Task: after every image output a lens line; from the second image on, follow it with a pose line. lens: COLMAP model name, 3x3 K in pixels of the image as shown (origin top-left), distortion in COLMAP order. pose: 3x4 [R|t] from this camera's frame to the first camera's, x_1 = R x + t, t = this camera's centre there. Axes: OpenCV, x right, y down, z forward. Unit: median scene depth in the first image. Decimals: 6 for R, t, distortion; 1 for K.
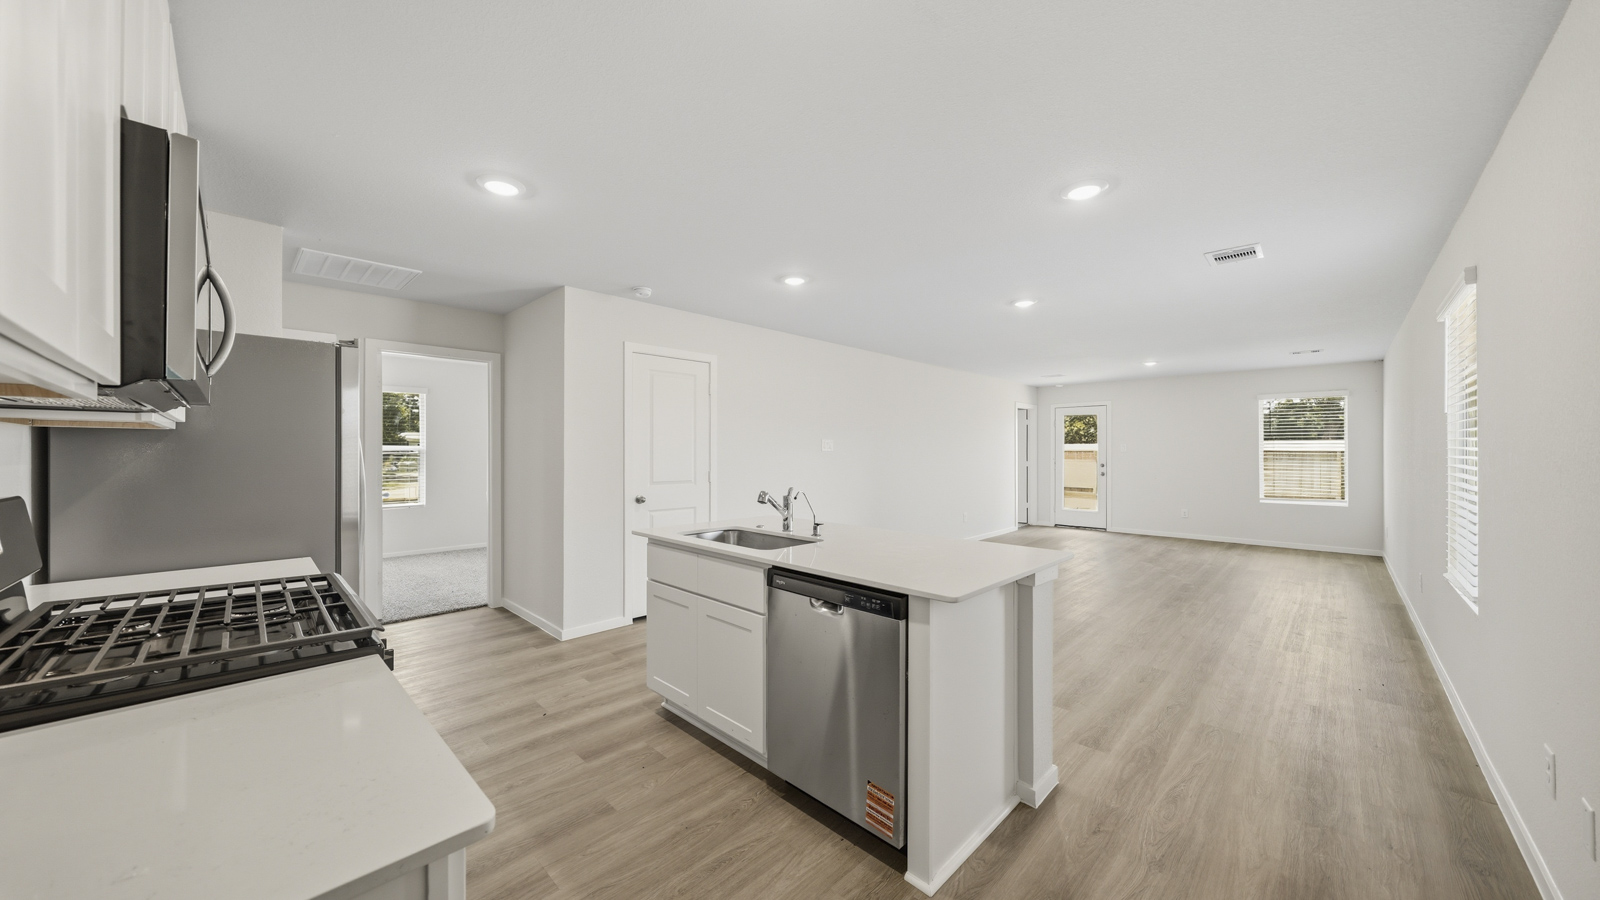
lens RADIAL K [[549.3, 0, 800.1], [0, 549.3, 451.0], [0, 0, 1]] dist [-0.001346, -0.000161]
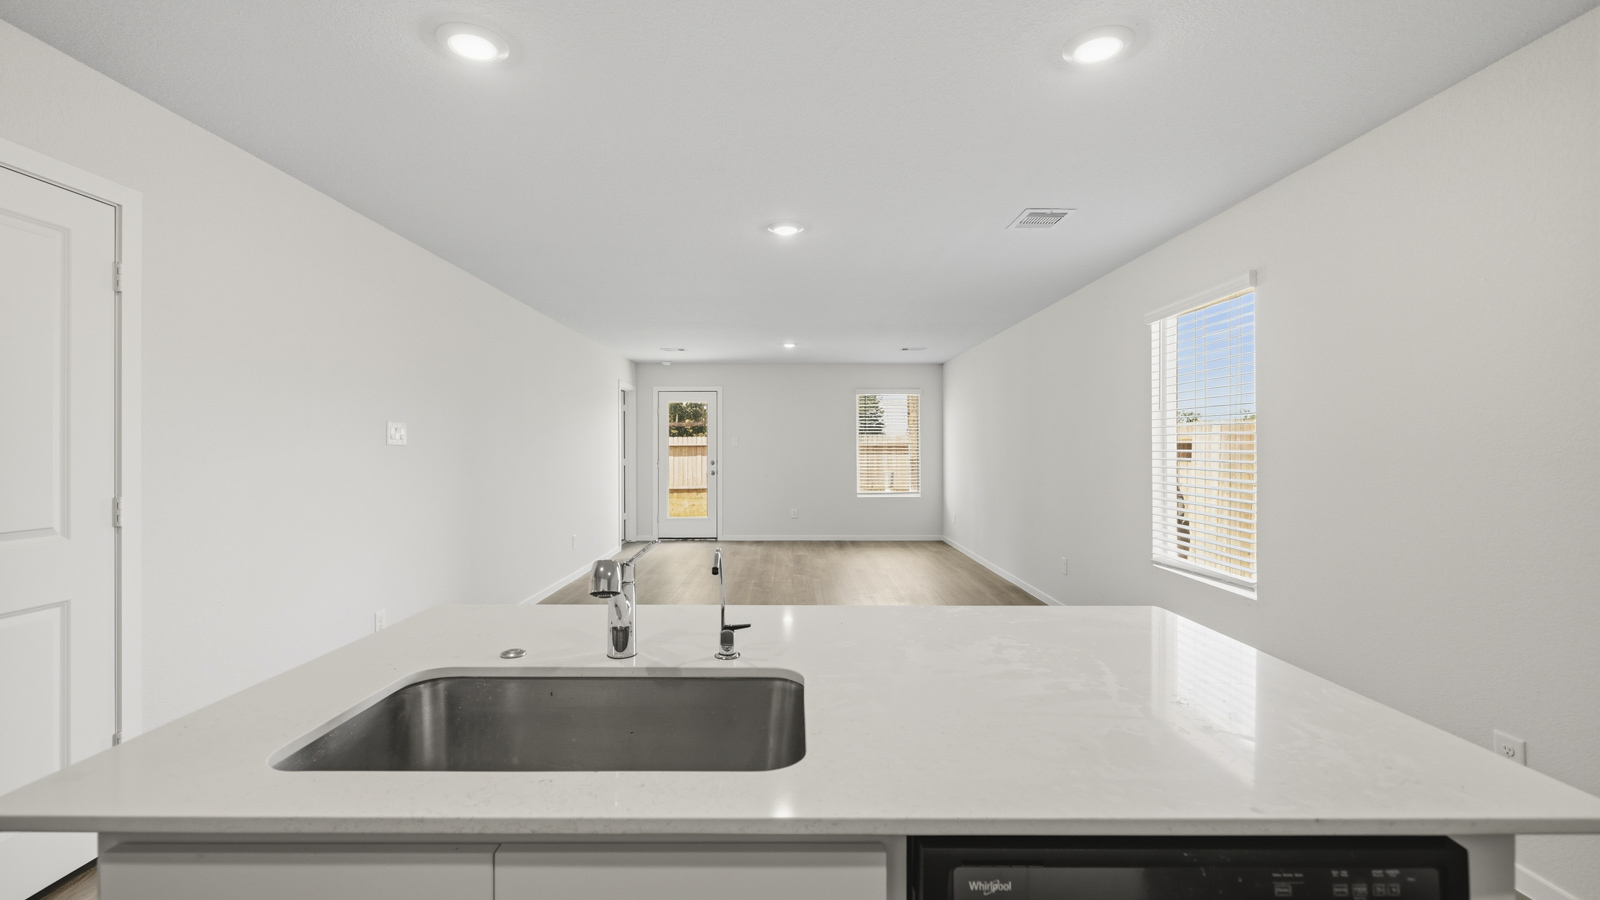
lens RADIAL K [[671.4, 0, 793.8], [0, 671.4, 447.2], [0, 0, 1]] dist [0.000314, 0.000334]
pose [[0.712507, -0.000524, 0.701665, -0.158044], [-0.000847, 0.999998, 0.001607, 0.001202], [-0.701665, -0.001739, 0.712505, 0.354746]]
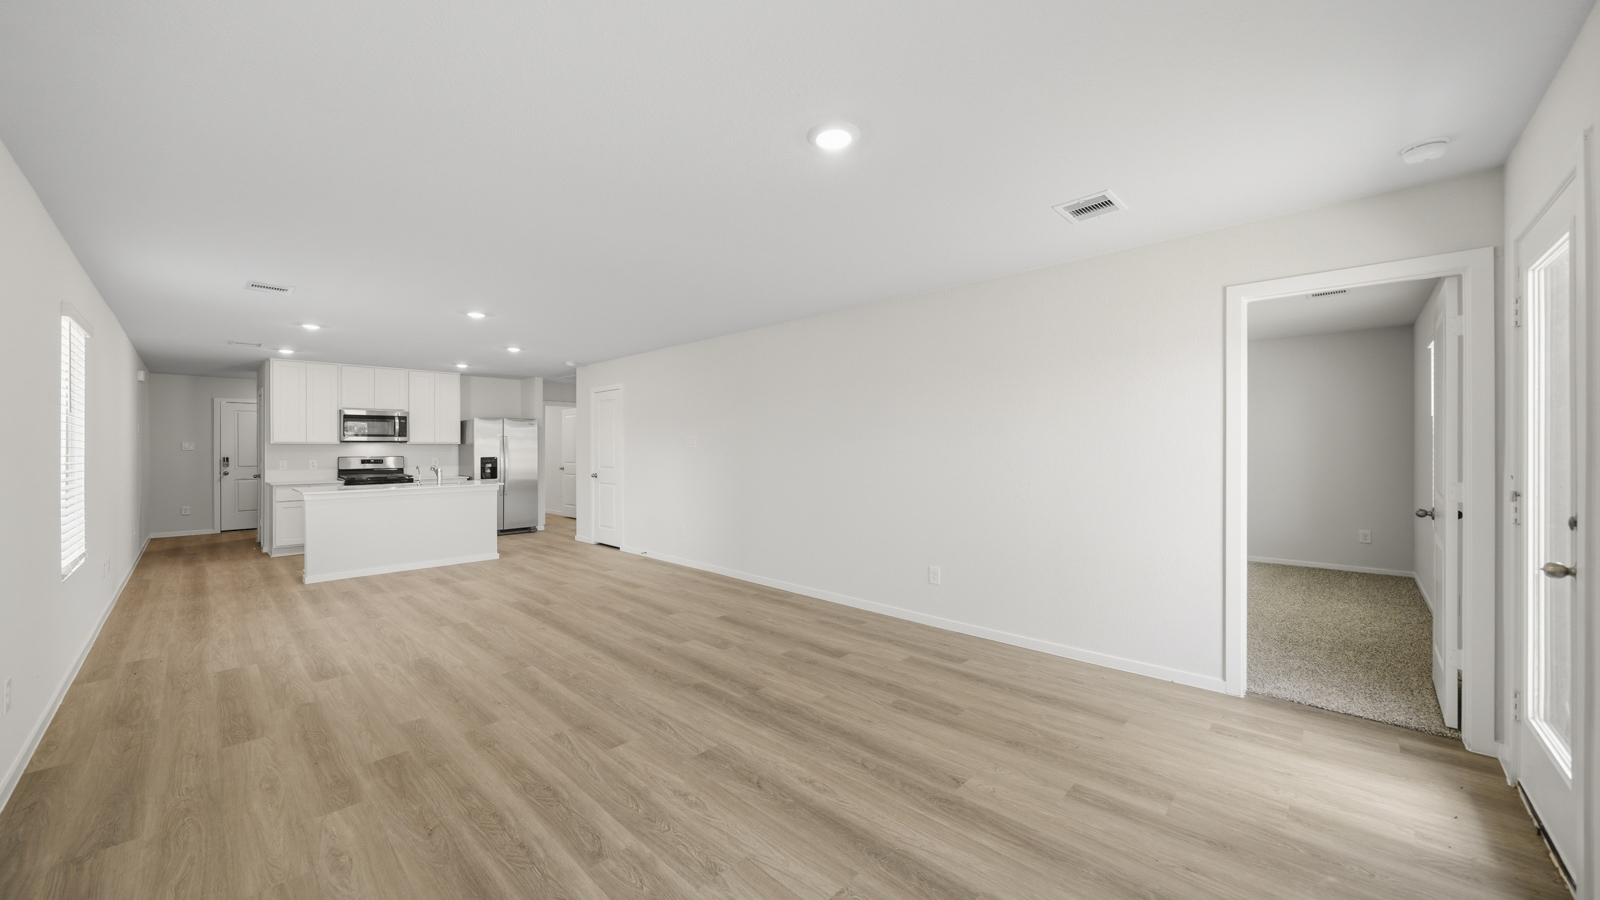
lens RADIAL K [[578.5, 0, 796.0], [0, 578.5, 447.3], [0, 0, 1]] dist [-0.005711, -0.000068]
pose [[0.005086, -0.000920, -0.999987, 1.415980], [0.006852, 0.999976, -0.000885, 0.003724], [0.999964, -0.006847, 0.005092, 1.475437]]
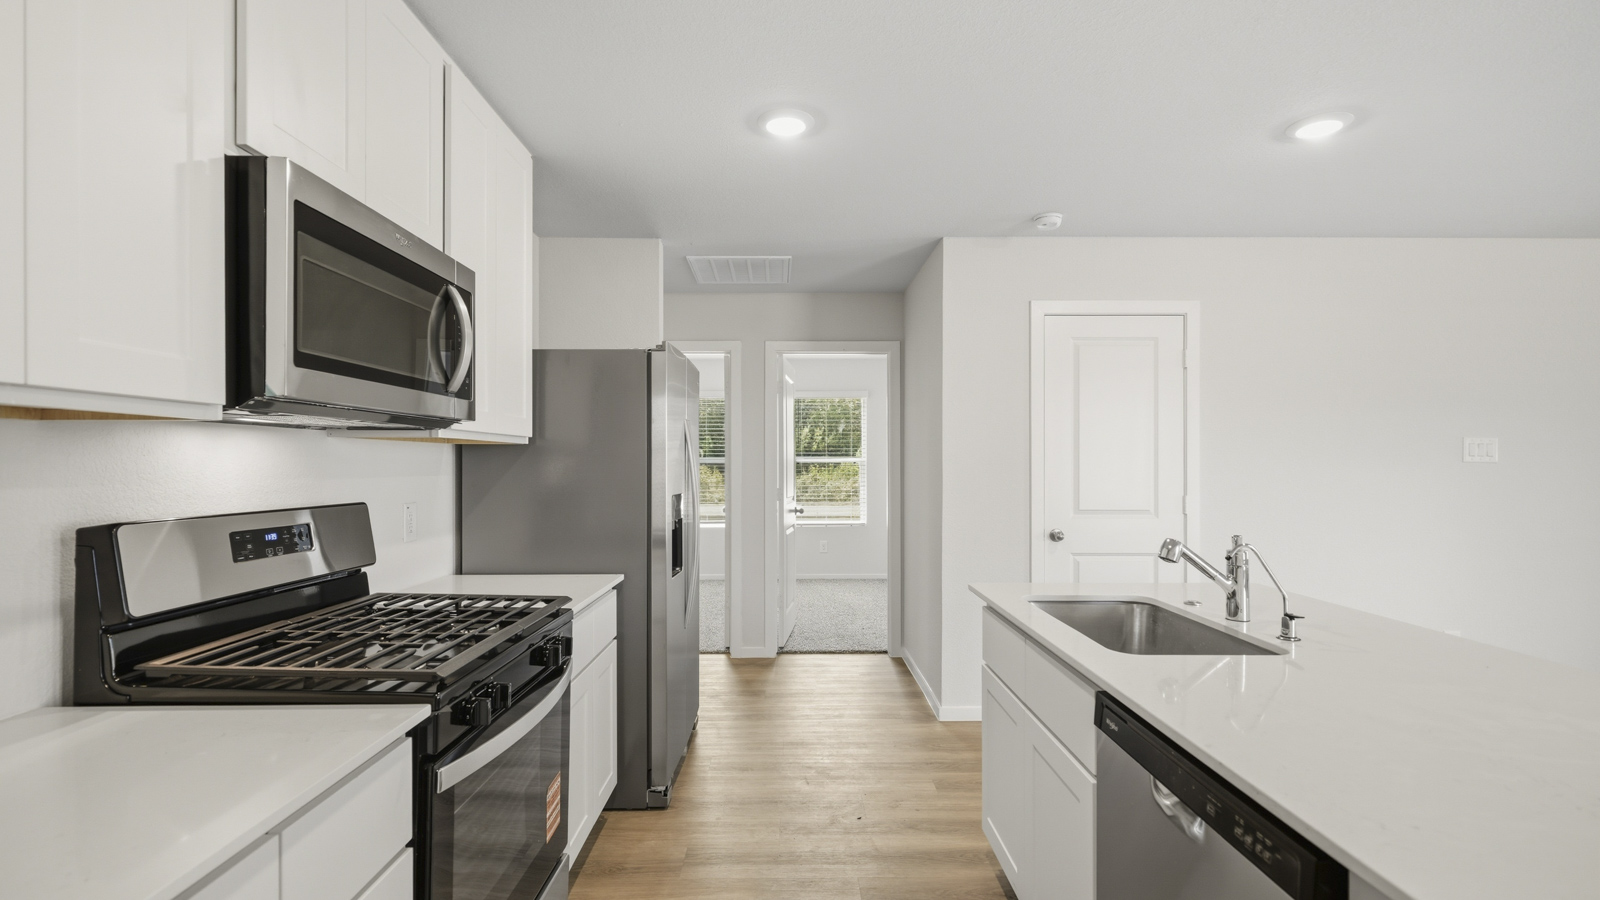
lens RADIAL K [[729.5, 0, 797.6], [0, 729.5, 461.6], [0, 0, 1]] dist [0.002708, -0.000080]
pose [[0.705087, -0.001757, -0.709118, 0.102412], [0.002016, 0.999998, -0.000474, -0.001292], [0.709118, -0.001095, 0.705089, 0.140364]]
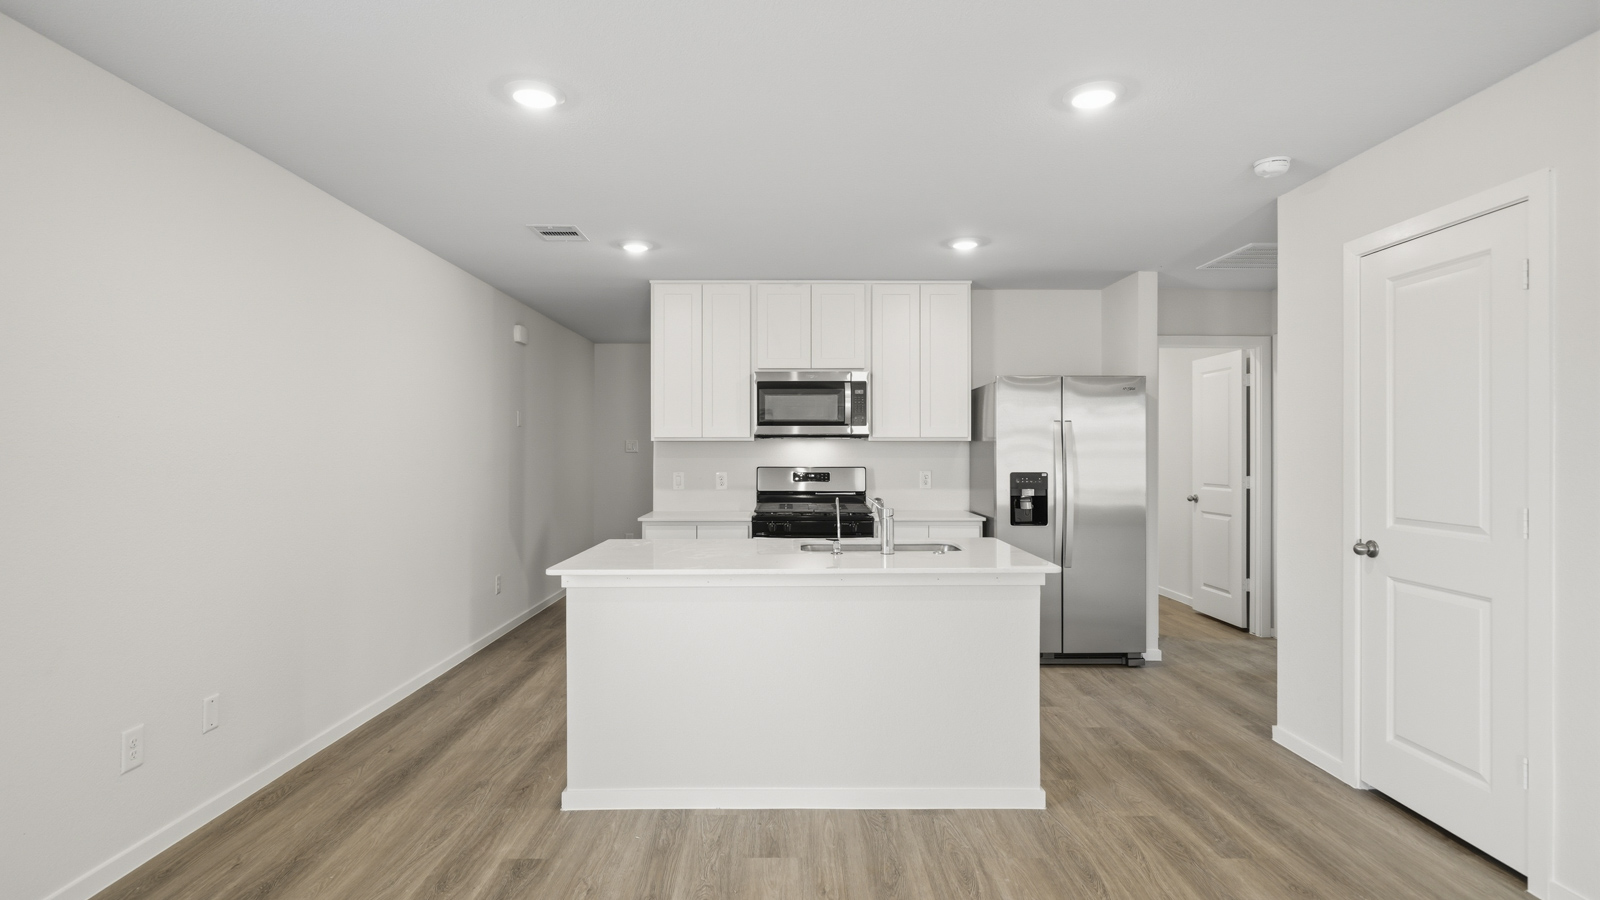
lens RADIAL K [[803.8, 0, 797.7], [0, 803.8, 446.8], [0, 0, 1]] dist [0.000356, -0.000066]
pose [[-0.709687, -0.002978, -0.704511, 0.529842], [0.002876, 0.999970, -0.007124, -0.000364], [0.704512, -0.007082, -0.709657, 1.040827]]
